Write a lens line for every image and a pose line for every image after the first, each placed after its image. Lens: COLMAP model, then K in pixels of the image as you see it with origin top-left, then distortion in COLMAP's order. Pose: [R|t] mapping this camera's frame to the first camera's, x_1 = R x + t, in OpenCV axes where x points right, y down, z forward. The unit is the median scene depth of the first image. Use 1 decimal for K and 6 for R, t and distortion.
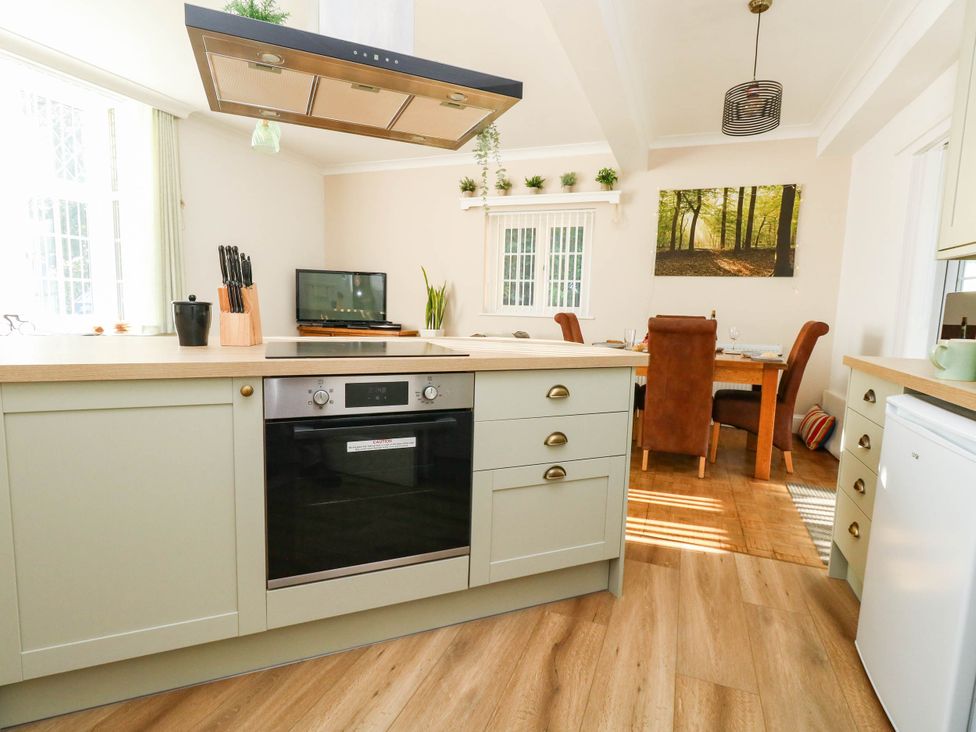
lens RADIAL K [[513.3, 0, 487.1], [0, 513.3, 366.9], [0, 0, 1]] dist [0.000118, -0.002491]
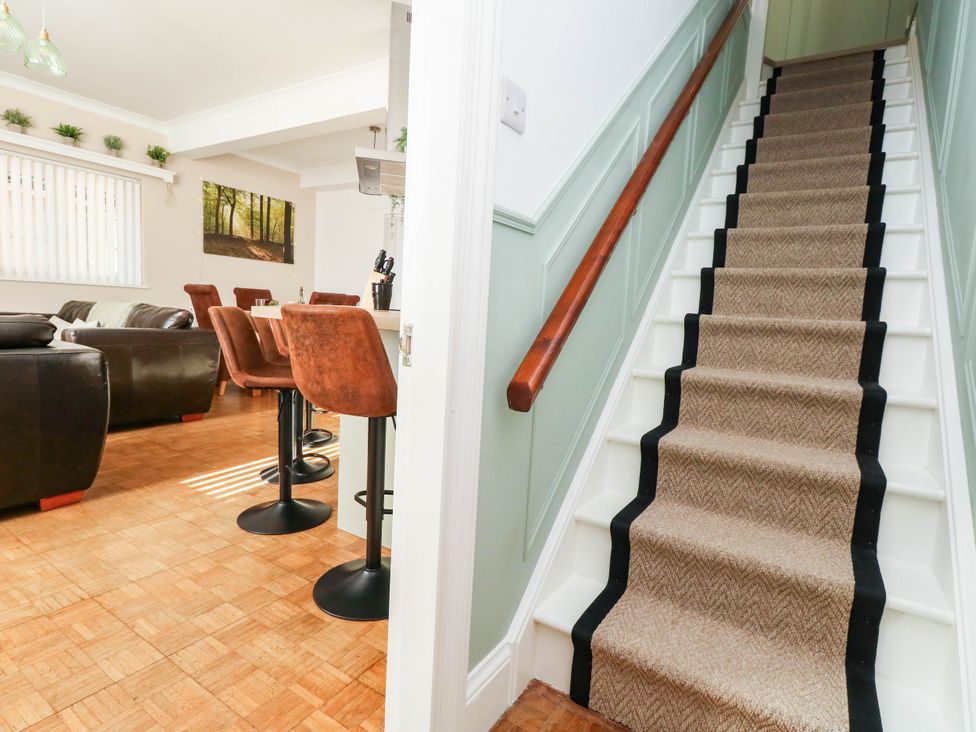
lens RADIAL K [[513.3, 0, 490.6], [0, 513.3, 362.1], [0, 0, 1]] dist [0.000118, -0.002491]
pose [[0.179755, -0.122040, 0.976112, -0.766769], [0.058642, 0.991839, 0.113207, -0.025692], [-0.981962, 0.036892, 0.185445, 0.153805]]
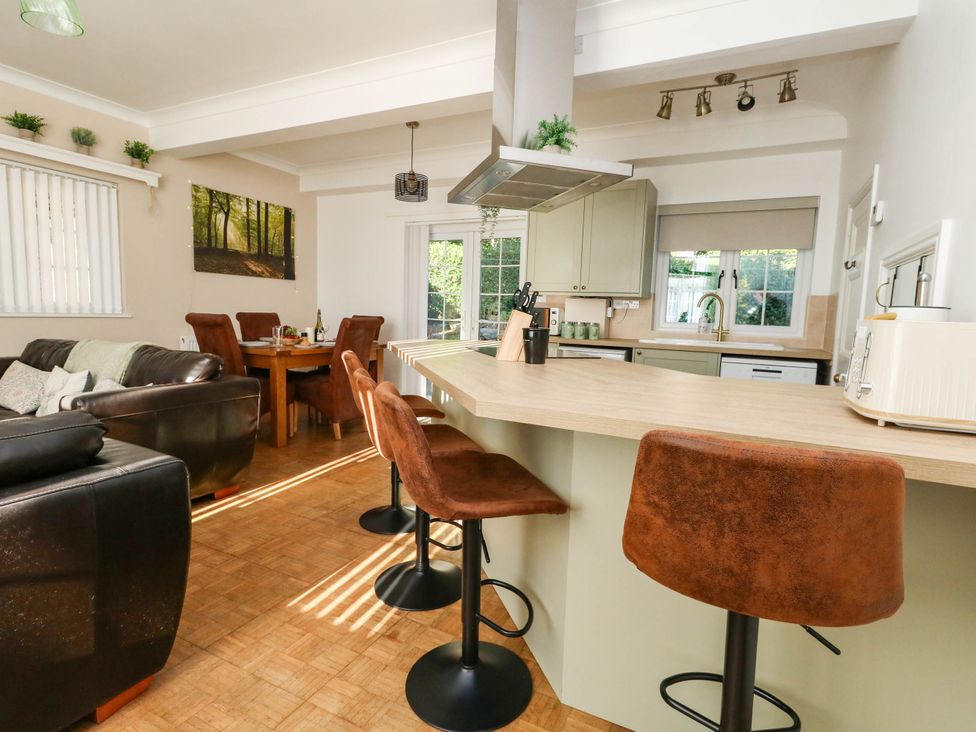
lens RADIAL K [[513.3, 0, 495.5], [0, 513.3, 362.4], [0, 0, 1]] dist [0.000118, -0.002491]
pose [[0.074383, -0.127482, 0.989048, -0.649091], [0.079420, 0.989402, 0.121555, -0.082442], [-0.994062, 0.069508, 0.083719, 0.377574]]
